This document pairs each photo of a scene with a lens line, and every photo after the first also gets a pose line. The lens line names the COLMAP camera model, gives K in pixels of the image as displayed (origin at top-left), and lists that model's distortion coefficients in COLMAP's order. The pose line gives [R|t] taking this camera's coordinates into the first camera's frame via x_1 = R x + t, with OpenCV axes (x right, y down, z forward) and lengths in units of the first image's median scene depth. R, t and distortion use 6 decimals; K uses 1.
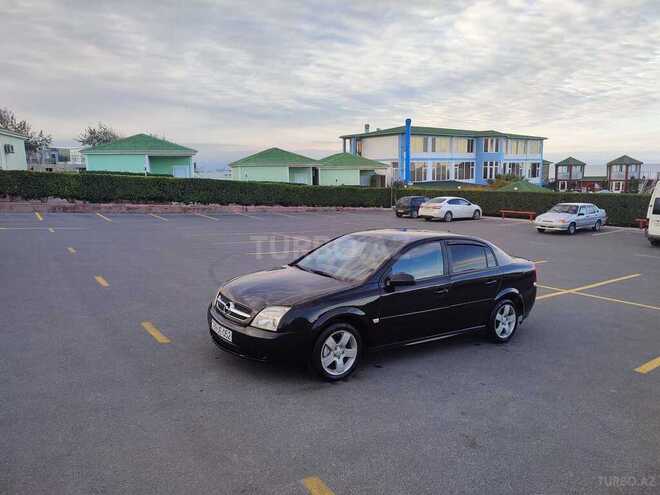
lens RADIAL K [[477.9, 0, 332.8], [0, 477.9, 248.1], [0, 0, 1]] dist [0.015868, -0.001304]
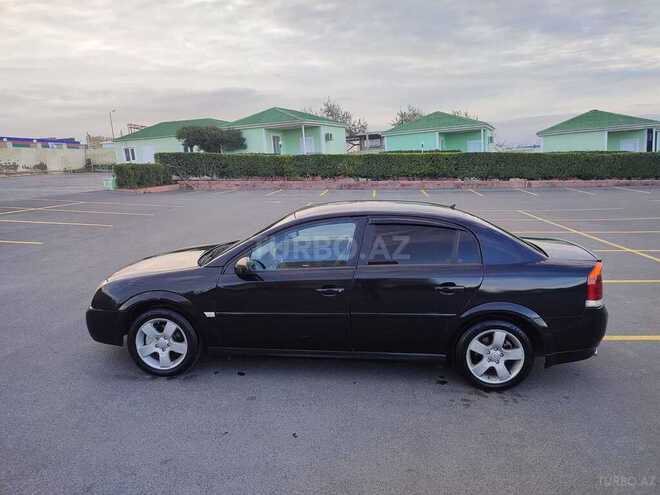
lens RADIAL K [[477.9, 0, 332.8], [0, 477.9, 248.1], [0, 0, 1]] dist [0.015868, -0.001304]
pose [[0.763442, 0.071517, -0.641905, 0.120771], [-0.041939, 0.997242, 0.061227, -0.002310], [0.644513, -0.019823, 0.764336, 0.085694]]
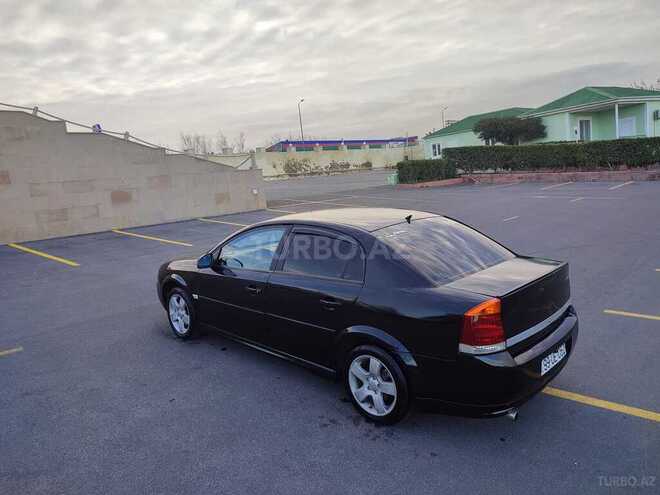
lens RADIAL K [[477.9, 0, 332.8], [0, 477.9, 248.1], [0, 0, 1]] dist [0.015868, -0.001304]
pose [[0.189150, 0.124132, -0.974071, 0.179864], [-0.057856, 0.991663, 0.115139, -0.013128], [0.980242, 0.034578, 0.194755, 0.175469]]
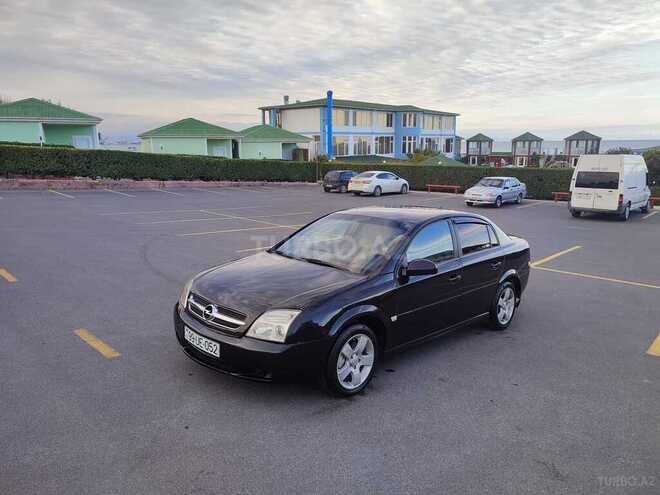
lens RADIAL K [[477.9, 0, 332.8], [0, 477.9, 248.1], [0, 0, 1]] dist [0.015868, -0.001304]
pose [[0.984180, -0.028423, 0.174876, -0.025004], [0.019340, 0.998384, 0.053428, -0.002523], [-0.176112, -0.049200, 0.983140, 0.034492]]
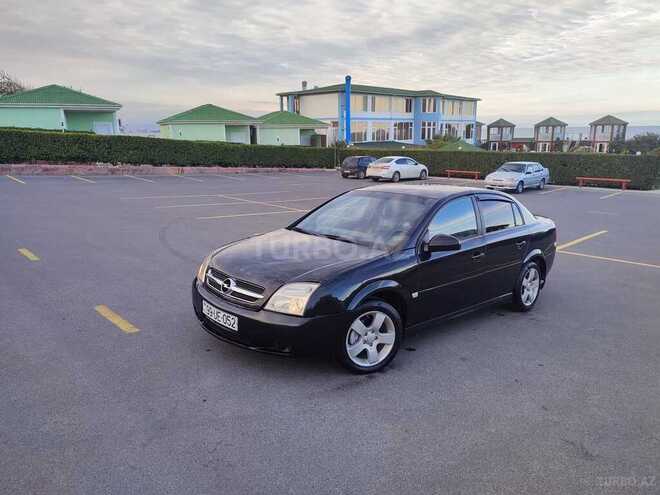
lens RADIAL K [[477.9, 0, 332.8], [0, 477.9, 248.1], [0, 0, 1]] dist [0.015868, -0.001304]
pose [[0.990023, -0.027851, 0.138128, -0.025189], [0.017202, 0.996829, 0.077693, 0.001391], [-0.139853, -0.074542, 0.987362, 0.037592]]
